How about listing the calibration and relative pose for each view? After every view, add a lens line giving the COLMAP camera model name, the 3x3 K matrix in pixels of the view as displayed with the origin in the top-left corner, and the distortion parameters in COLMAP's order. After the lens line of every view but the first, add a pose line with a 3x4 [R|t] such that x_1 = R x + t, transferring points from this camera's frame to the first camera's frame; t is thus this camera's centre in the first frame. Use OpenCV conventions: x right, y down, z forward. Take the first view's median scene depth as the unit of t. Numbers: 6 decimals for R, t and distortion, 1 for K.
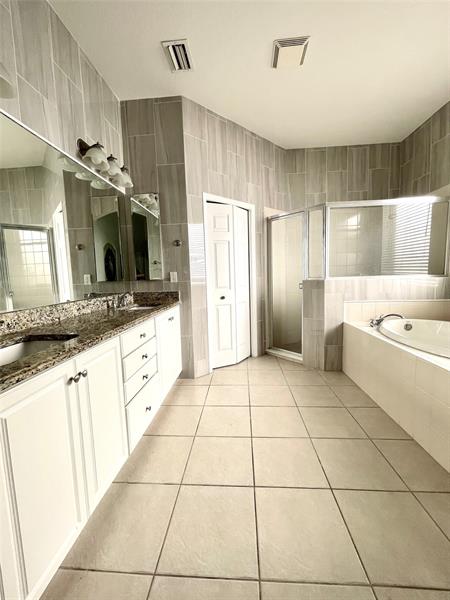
lens RADIAL K [[245.6, 0, 225.0], [0, 245.6, 300.0], [0, 0, 1]] dist [-0.003240, 0.000121]
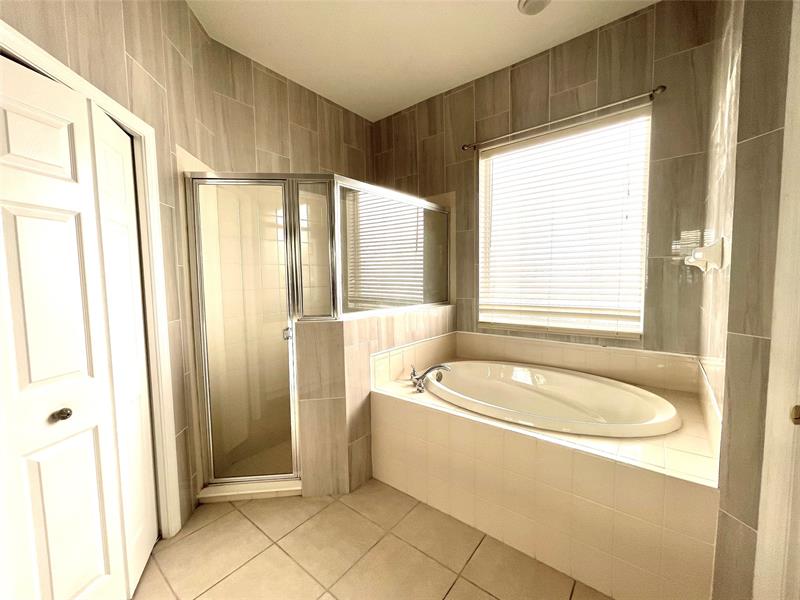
lens RADIAL K [[327.4, 0, 400.0], [0, 327.4, 300.0], [0, 0, 1]] dist [-0.003240, 0.000121]
pose [[0.574769, -0.038002, 0.817433, -0.078676], [0.082879, 0.996488, -0.011949, -0.094857], [-0.814108, 0.074616, 0.575900, 0.440363]]
